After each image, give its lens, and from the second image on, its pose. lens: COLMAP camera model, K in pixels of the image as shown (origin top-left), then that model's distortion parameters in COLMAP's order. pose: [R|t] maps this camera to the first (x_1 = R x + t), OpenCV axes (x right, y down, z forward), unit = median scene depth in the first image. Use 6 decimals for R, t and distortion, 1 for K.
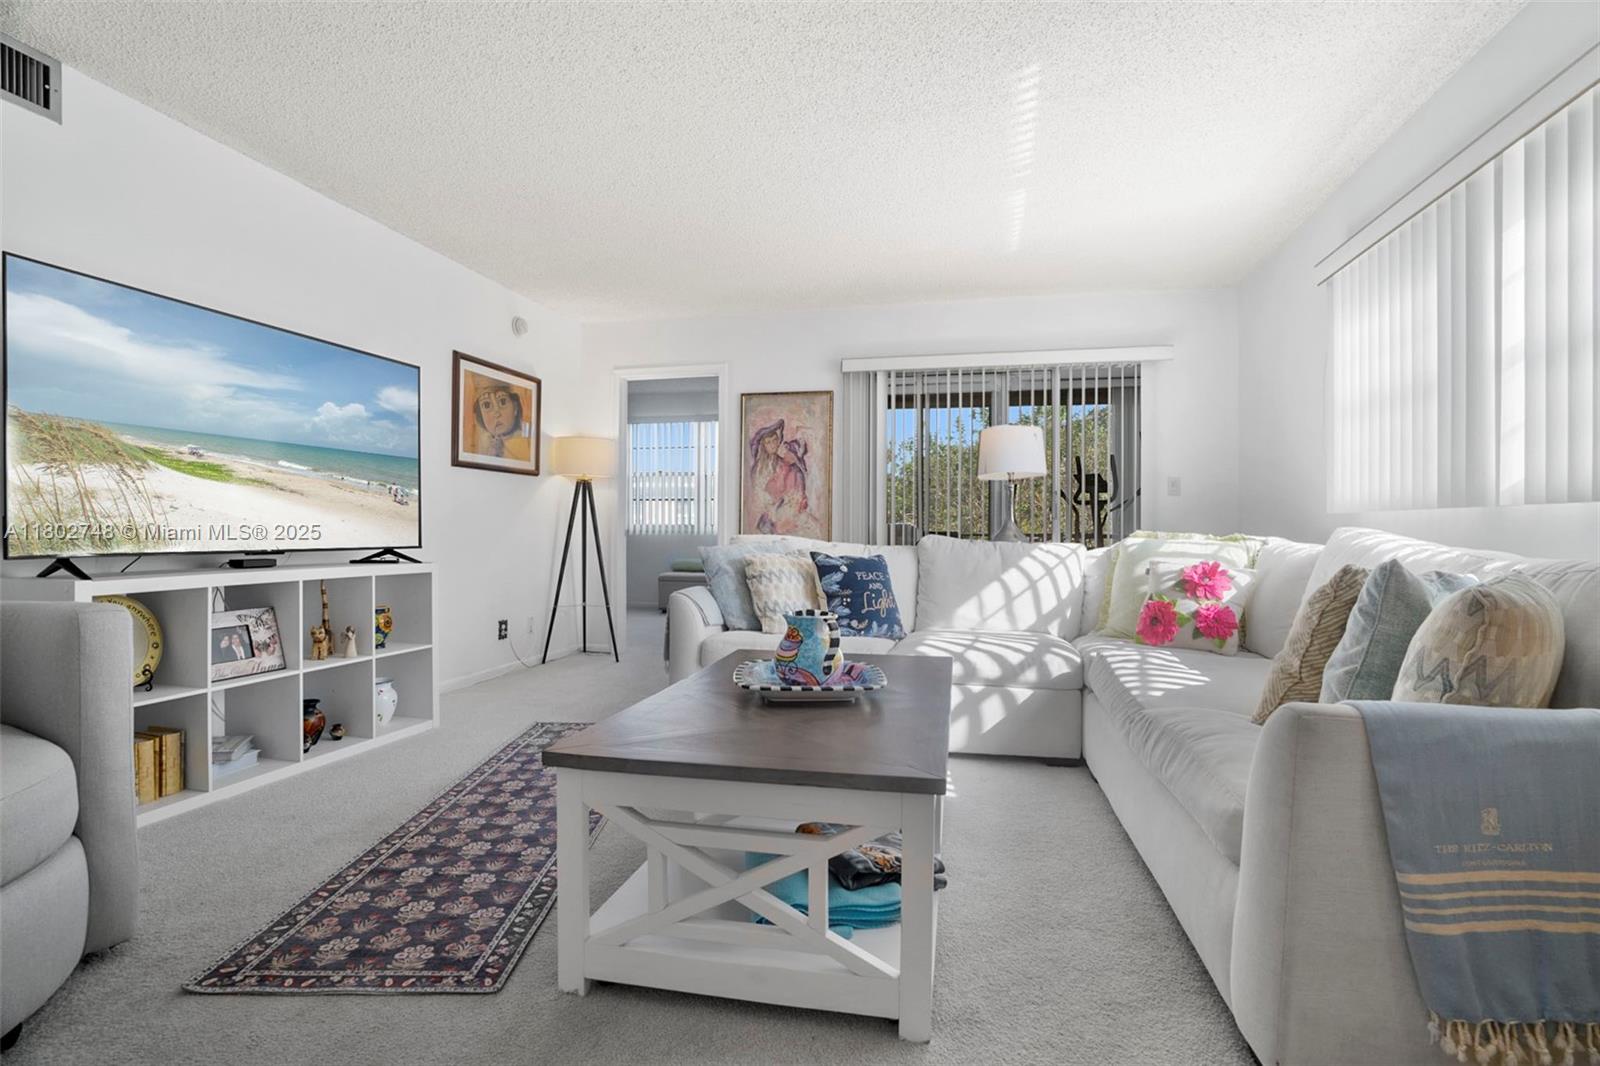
lens RADIAL K [[741.8, 0, 816.9], [0, 741.8, 540.4], [0, 0, 1]] dist [-0.058146, 0.019338]
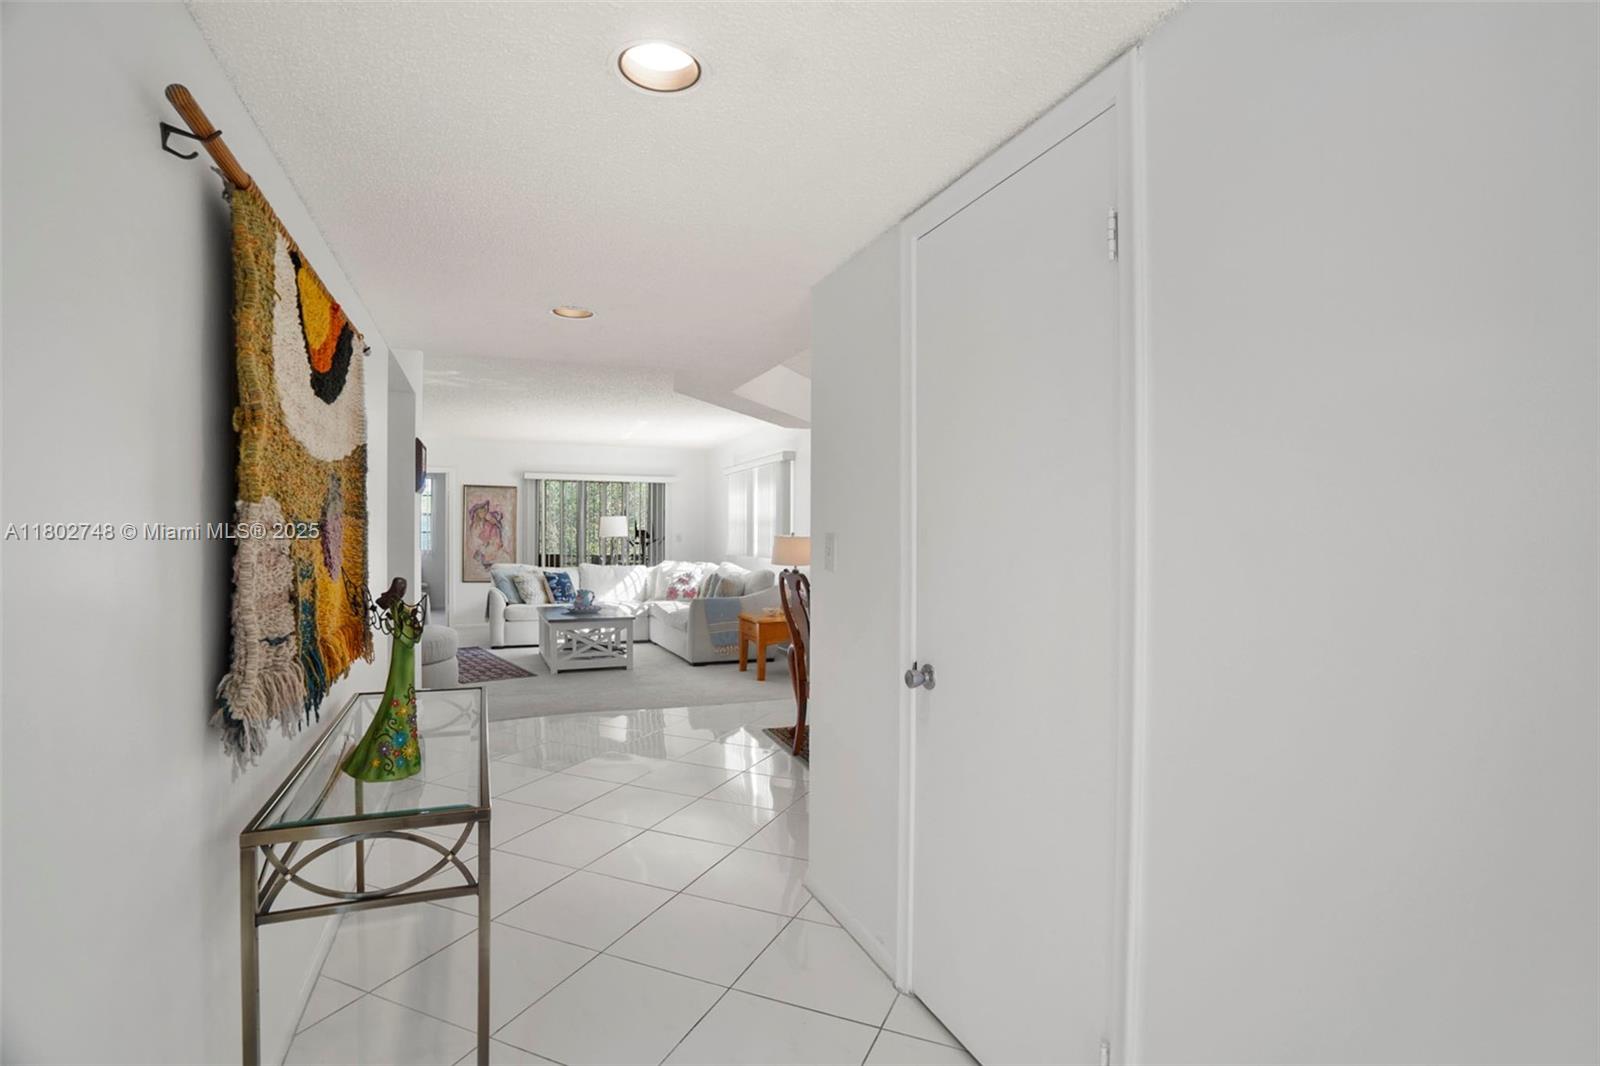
lens RADIAL K [[762.8, 0, 810.5], [0, 762.8, 540.6], [0, 0, 1]] dist [-0.064631, 0.001806]
pose [[0.816365, 0.000326, 0.577536, -0.748416], [0.003513, 0.999979, -0.005529, -0.072034], [-0.577525, 0.006543, 0.816346, -1.606873]]
